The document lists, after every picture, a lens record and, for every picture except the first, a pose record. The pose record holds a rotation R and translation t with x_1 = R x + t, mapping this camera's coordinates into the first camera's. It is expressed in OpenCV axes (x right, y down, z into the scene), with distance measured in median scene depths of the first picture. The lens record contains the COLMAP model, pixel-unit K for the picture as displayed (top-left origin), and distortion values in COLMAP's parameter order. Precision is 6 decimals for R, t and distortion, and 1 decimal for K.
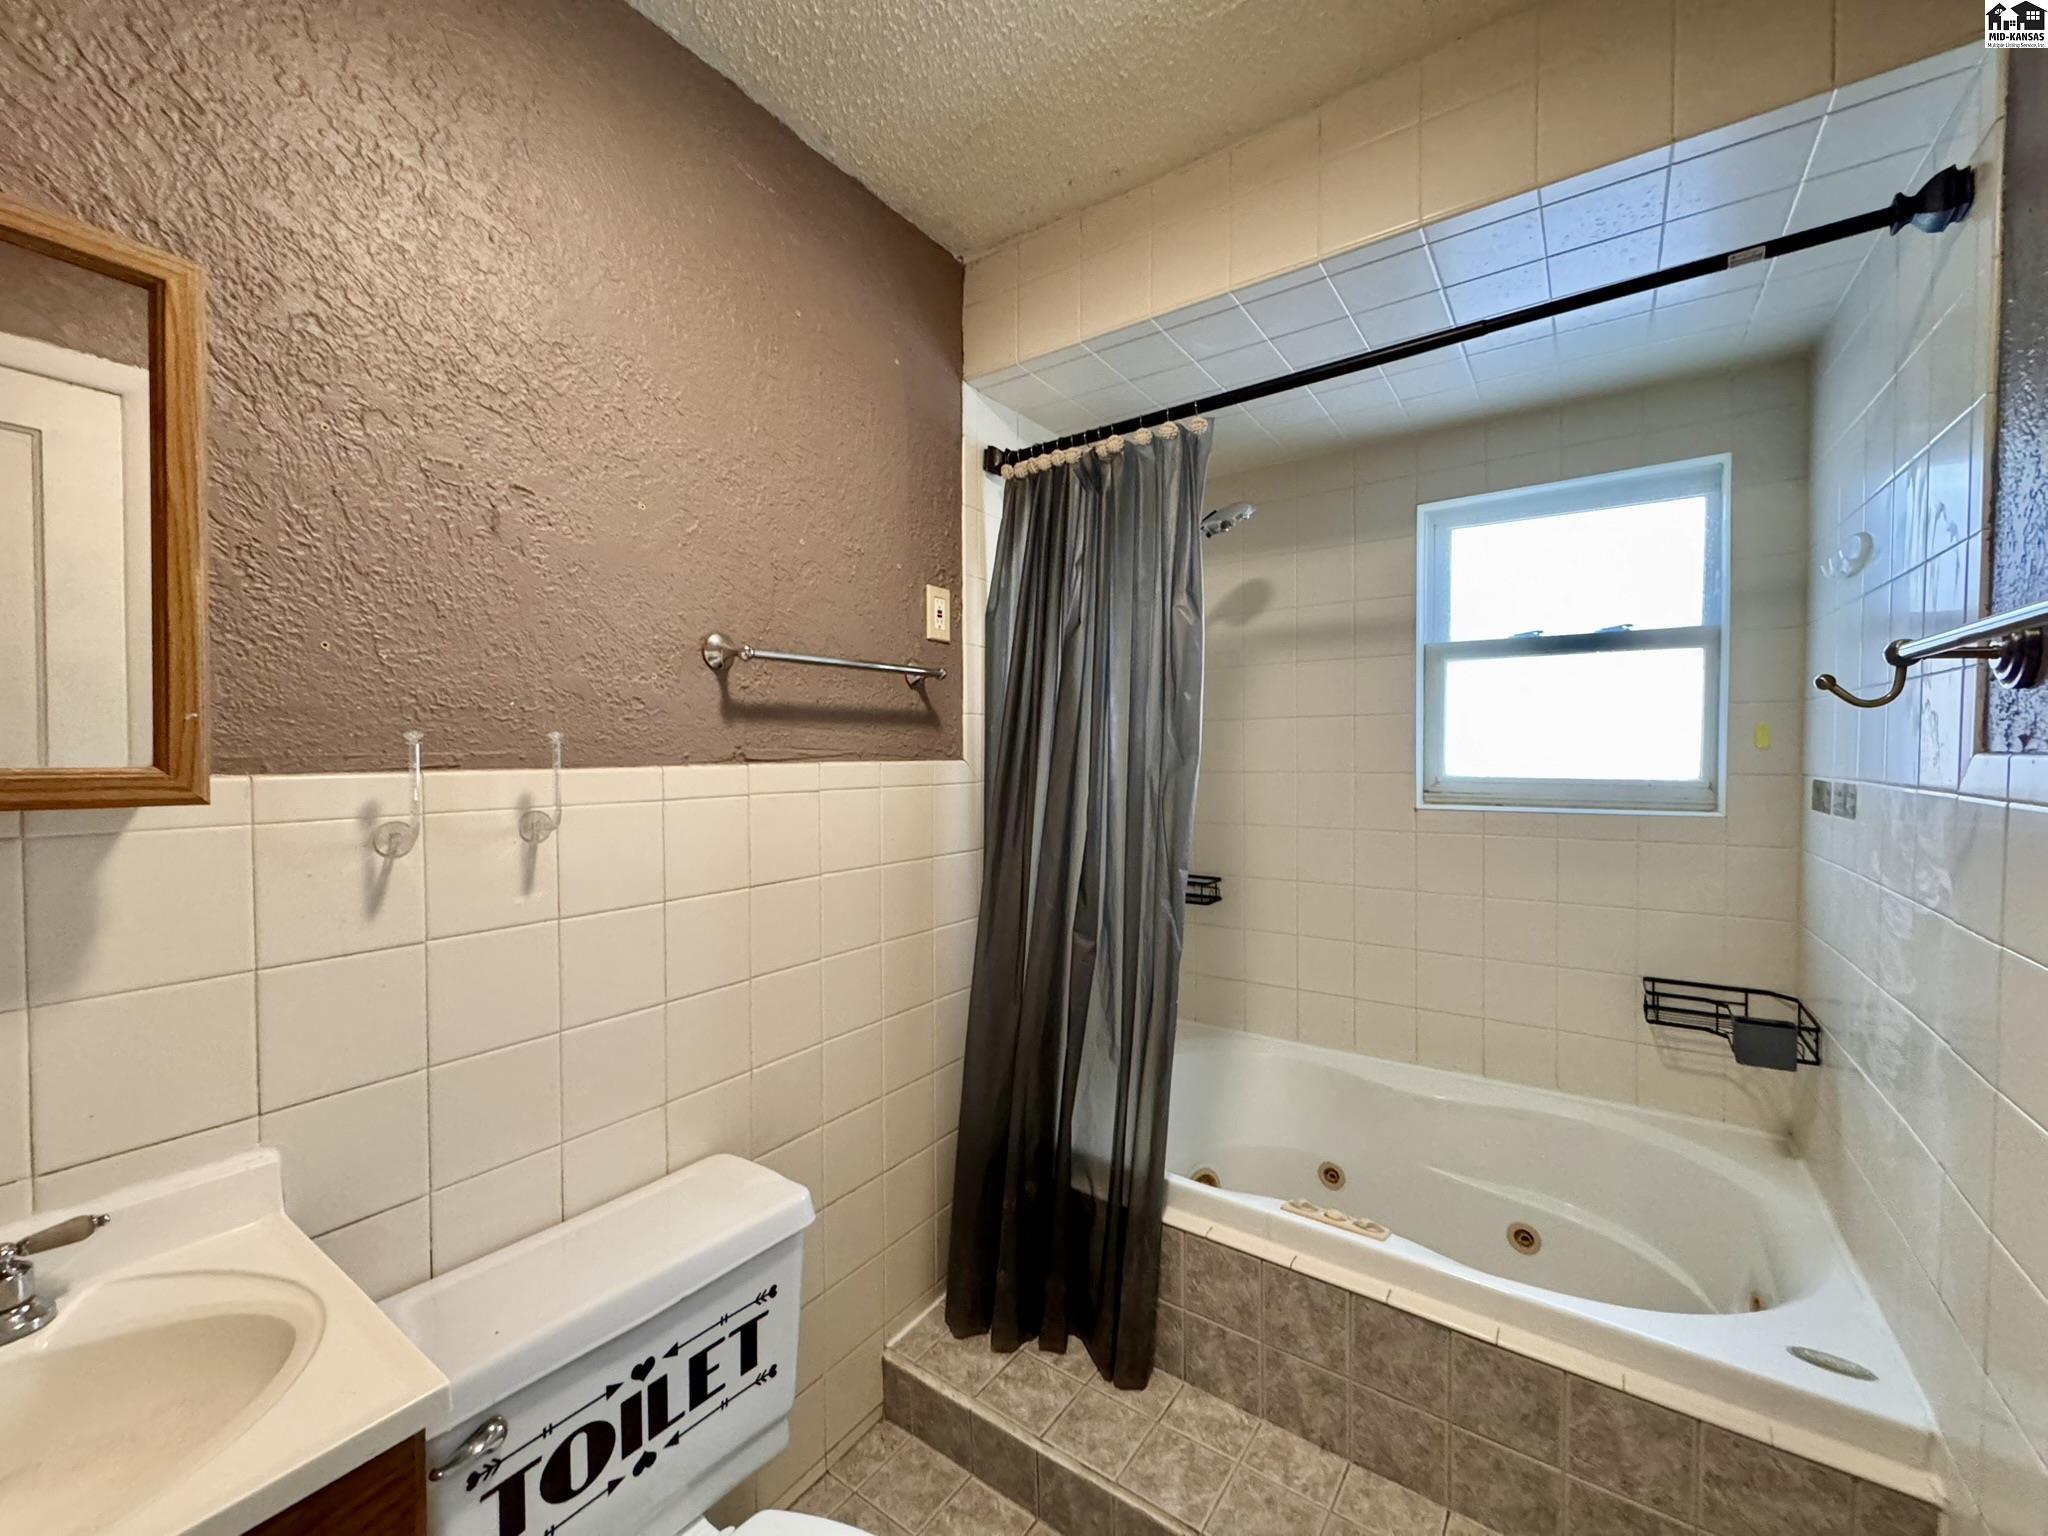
lens RADIAL K [[817.8, 0, 1020.7], [0, 817.8, 779.5], [0, 0, 1]] dist [-0.001868, 0.000241]
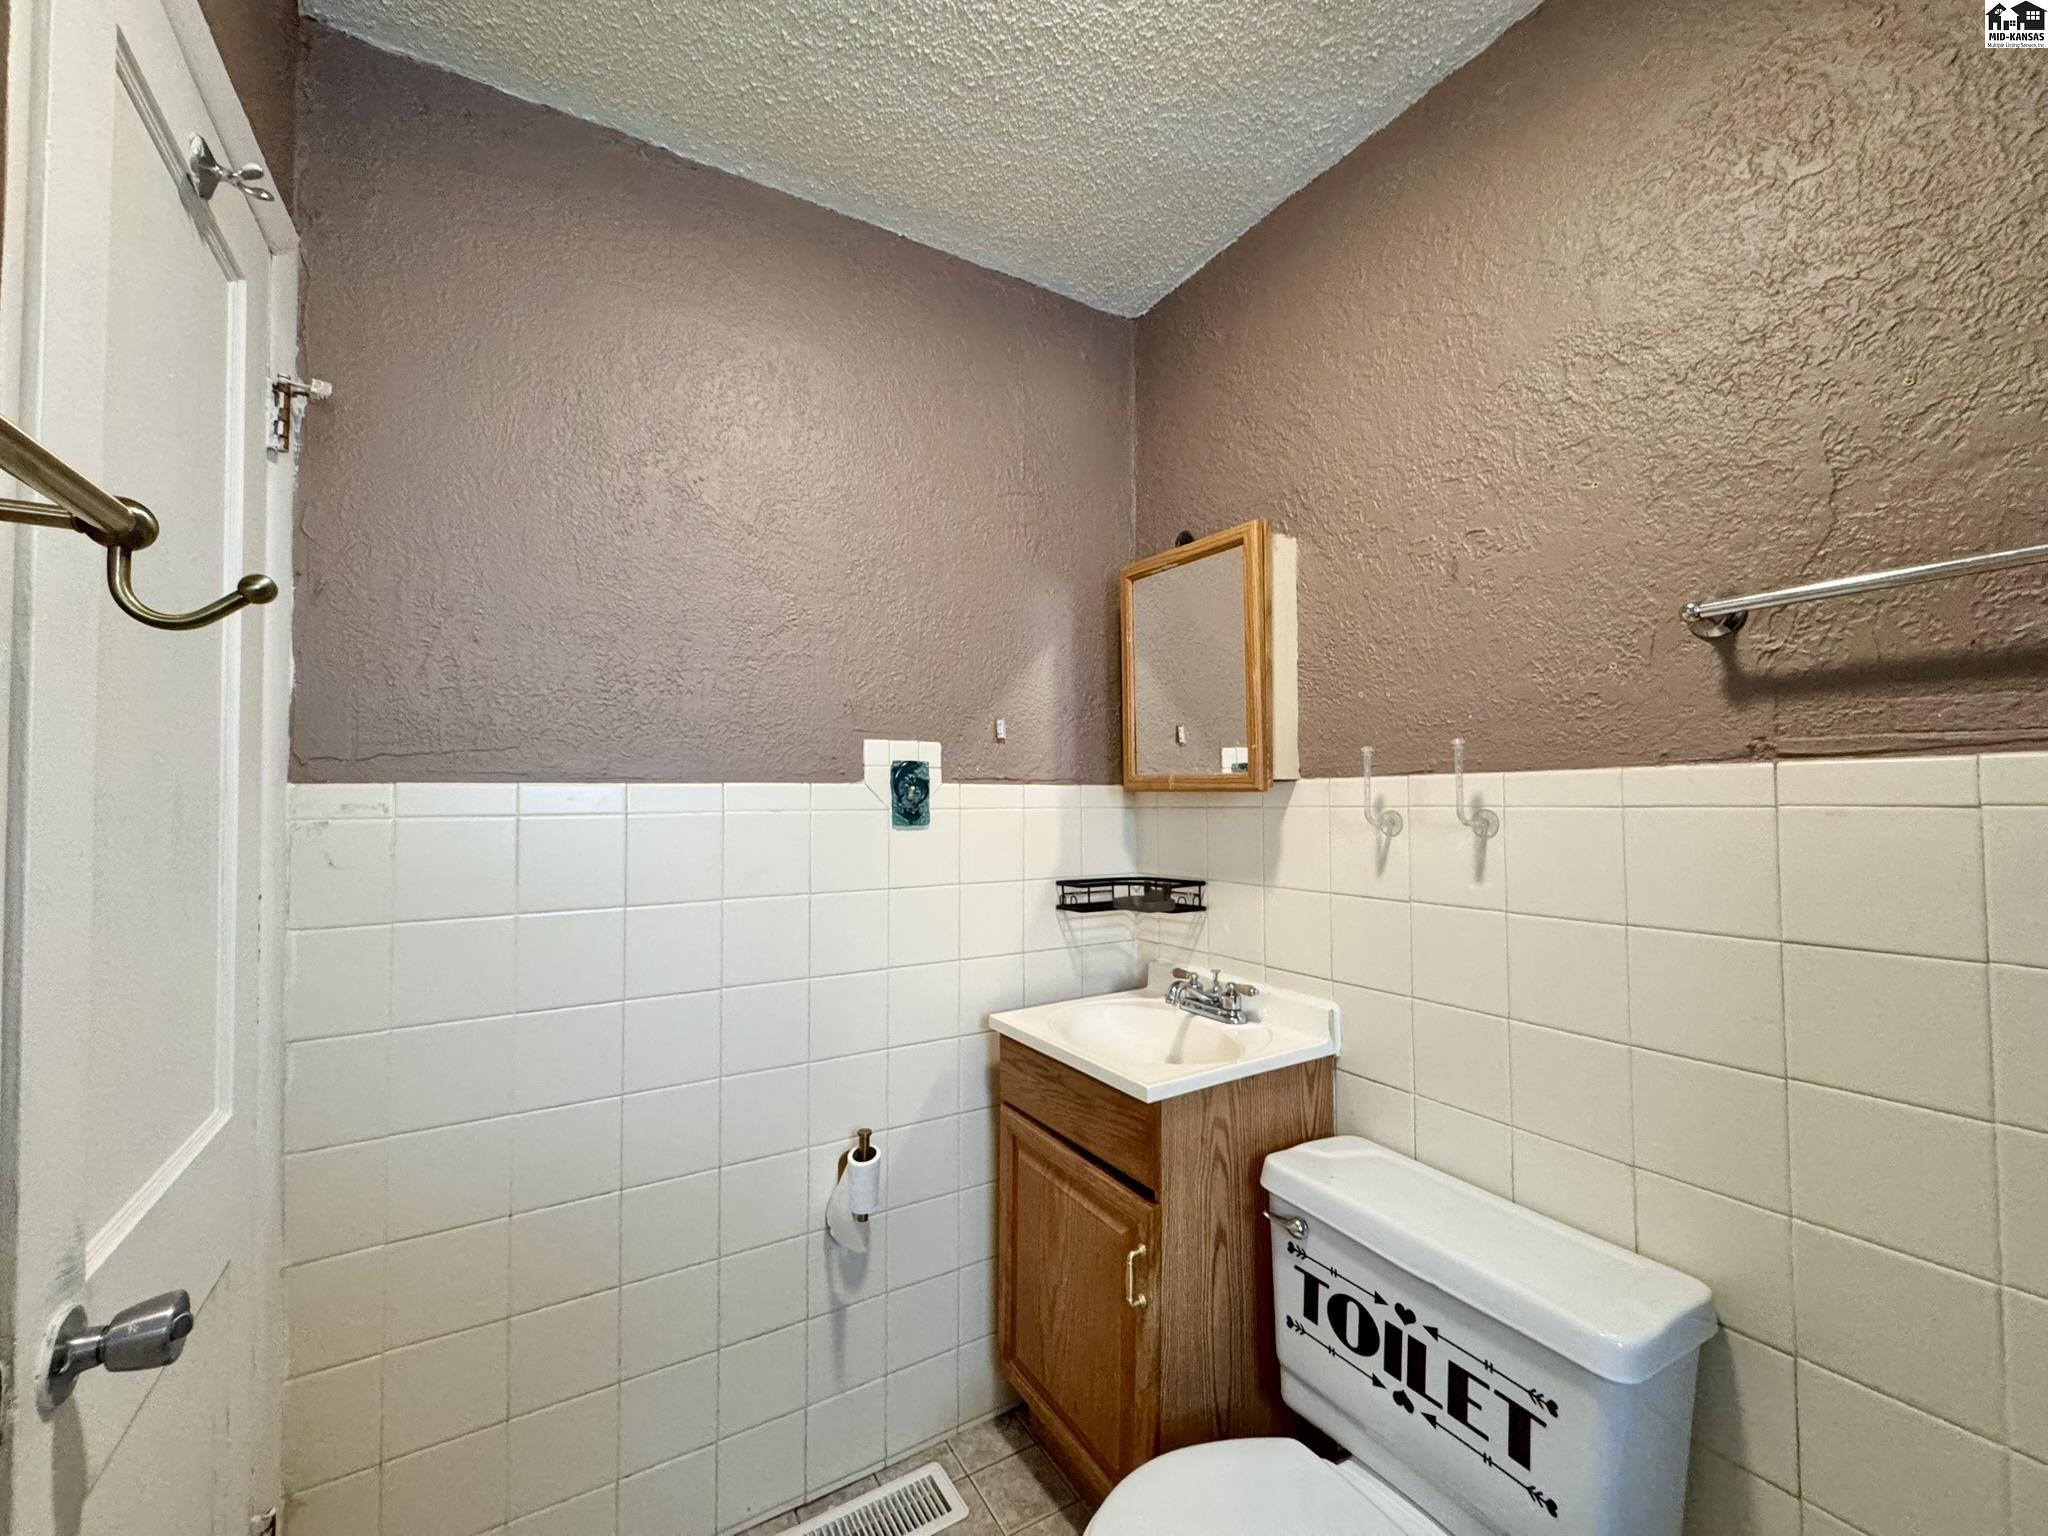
lens RADIAL K [[817.8, 0, 1021.2], [0, 817.8, 767.3], [0, 0, 1]] dist [-0.001868, 0.000241]
pose [[-0.407840, -0.028988, -0.912593, 0.747734], [-0.019509, 0.999544, -0.023032, 0.019811], [0.912845, 0.008410, -0.408220, 0.936370]]
